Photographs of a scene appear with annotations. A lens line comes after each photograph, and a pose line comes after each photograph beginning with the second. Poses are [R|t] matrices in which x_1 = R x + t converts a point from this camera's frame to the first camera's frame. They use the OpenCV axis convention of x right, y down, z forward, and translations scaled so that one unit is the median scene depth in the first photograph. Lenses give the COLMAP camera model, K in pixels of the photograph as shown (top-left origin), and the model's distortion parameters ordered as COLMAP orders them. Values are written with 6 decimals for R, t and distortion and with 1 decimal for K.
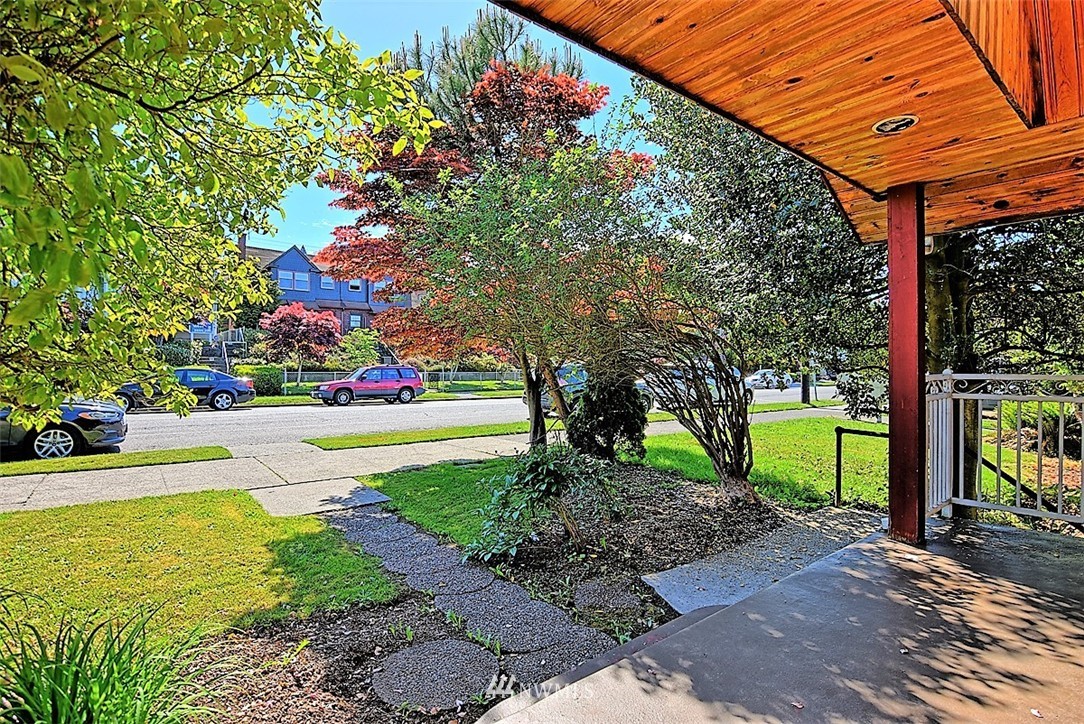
lens RADIAL K [[527.3, 0, 538.3], [0, 527.3, 358.5], [0, 0, 1]] dist [-0.006149, -0.010474]
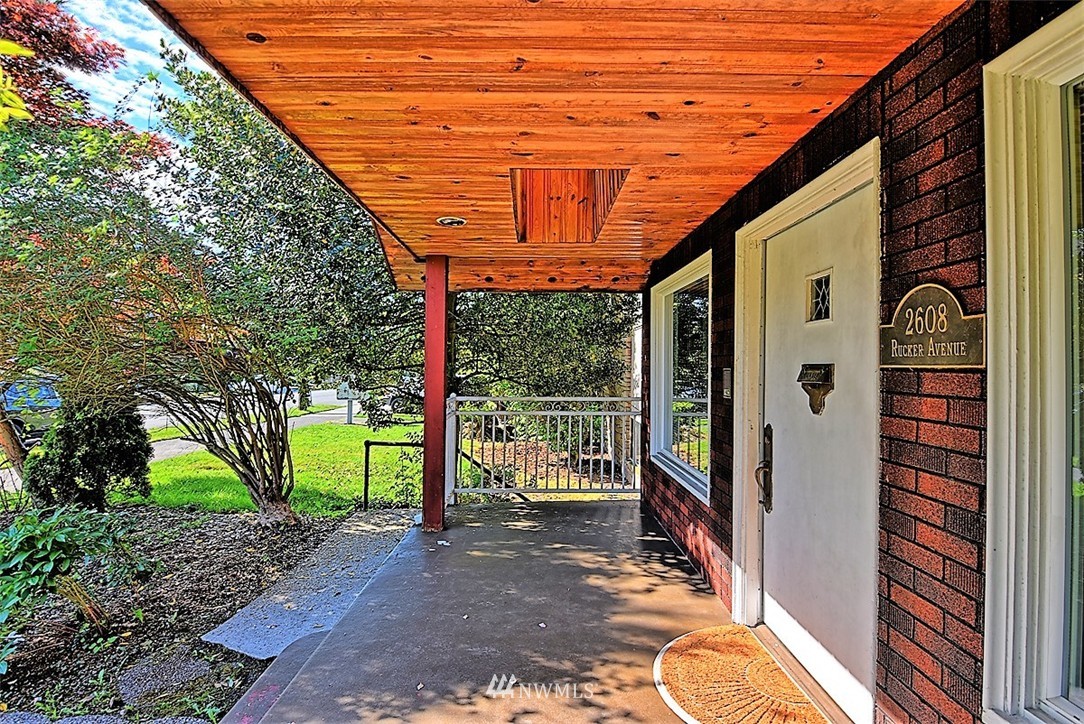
lens RADIAL K [[527.3, 0, 538.3], [0, 527.3, 358.5], [0, 0, 1]] dist [-0.006149, -0.010474]
pose [[0.612193, 0.018539, 0.790491, -0.122124], [-0.014090, 0.999822, -0.012536, -0.043187], [-0.790583, -0.003464, 0.612345, 0.000473]]
